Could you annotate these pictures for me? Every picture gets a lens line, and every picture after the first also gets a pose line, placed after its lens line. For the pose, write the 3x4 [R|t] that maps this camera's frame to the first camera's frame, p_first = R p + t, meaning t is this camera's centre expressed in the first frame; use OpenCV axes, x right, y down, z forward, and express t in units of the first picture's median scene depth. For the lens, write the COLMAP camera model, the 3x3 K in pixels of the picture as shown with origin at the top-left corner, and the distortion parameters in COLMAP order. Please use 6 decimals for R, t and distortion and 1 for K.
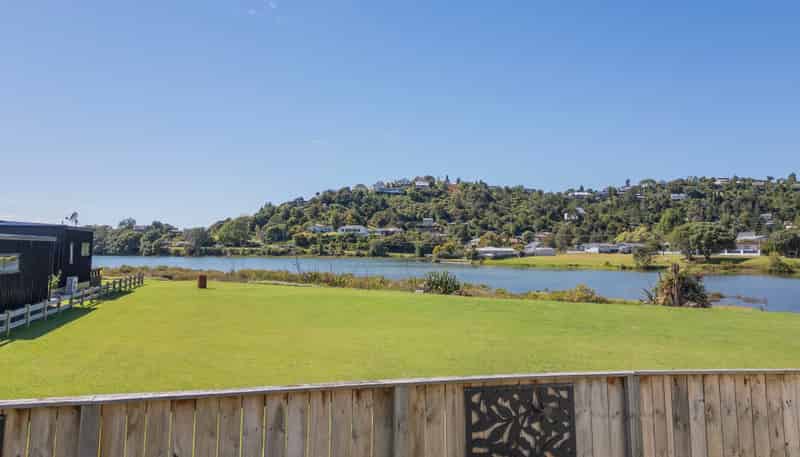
lens RADIAL K [[549.8, 0, 400.0], [0, 549.8, 228.5], [0, 0, 1]] dist [0.043260, -0.000643]
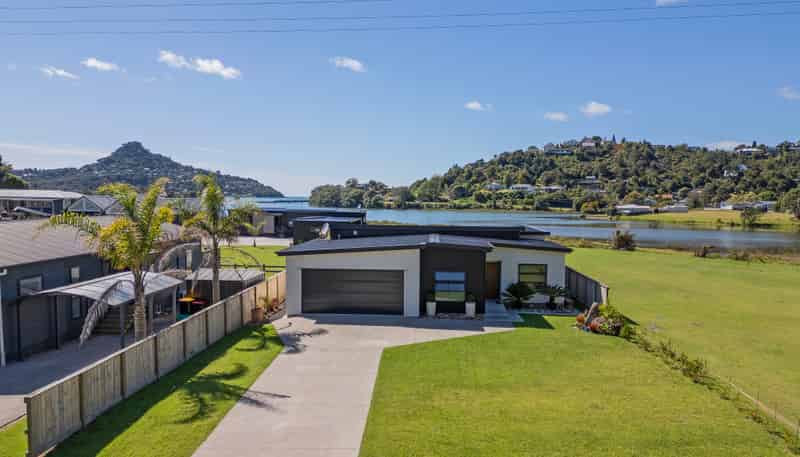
lens RADIAL K [[549.8, 0, 400.0], [0, 549.8, 228.5], [0, 0, 1]] dist [0.043260, -0.000643]
pose [[0.941463, 0.018705, -0.336597, 0.068668], [0.014593, 0.995262, 0.096127, -0.027704], [0.336800, -0.095412, 0.936730, -0.229302]]
